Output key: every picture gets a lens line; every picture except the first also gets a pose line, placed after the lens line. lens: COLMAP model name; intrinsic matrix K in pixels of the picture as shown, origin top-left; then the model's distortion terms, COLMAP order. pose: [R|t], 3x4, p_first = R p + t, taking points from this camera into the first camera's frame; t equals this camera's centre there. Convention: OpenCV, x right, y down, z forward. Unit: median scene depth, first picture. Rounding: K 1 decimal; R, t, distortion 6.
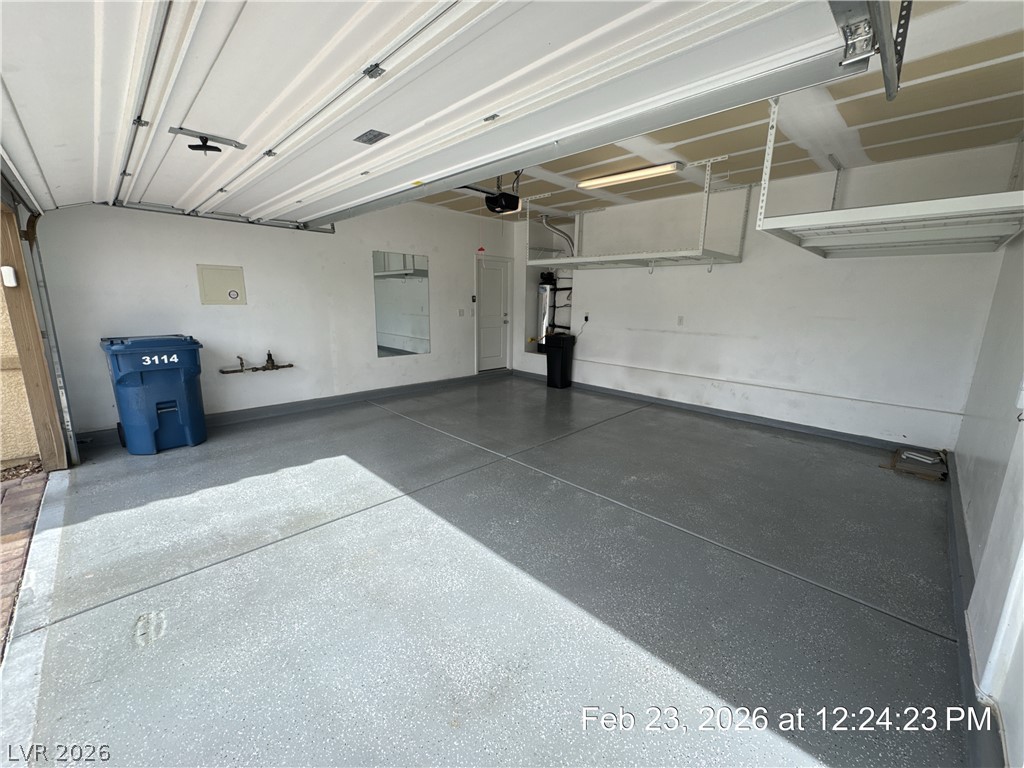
lens RADIAL K [[409.2, 0, 513.6], [0, 409.2, 383.1], [0, 0, 1]] dist [-0.003930, 0.000475]
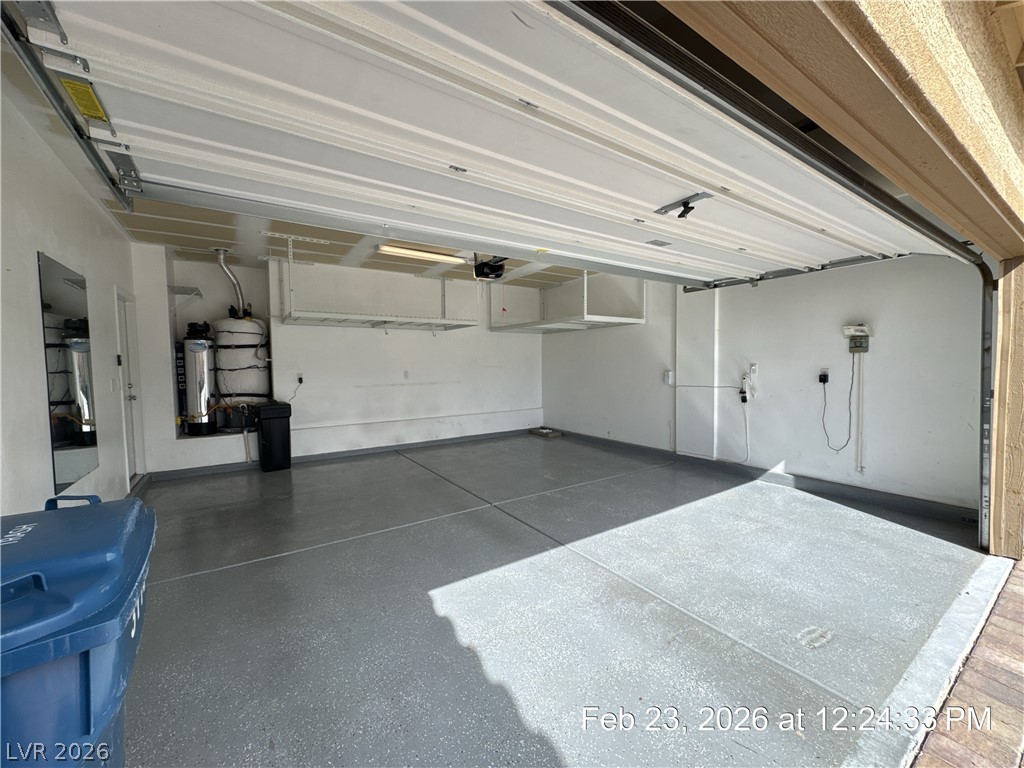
lens RADIAL K [[409.2, 0, 513.2], [0, 409.2, 381.4], [0, 0, 1]] dist [-0.003930, 0.000475]
pose [[0.192703, -0.061955, 0.979299, -0.774412], [0.213553, 0.976731, 0.019771, -0.101871], [-0.957737, 0.205322, 0.201450, 0.524913]]
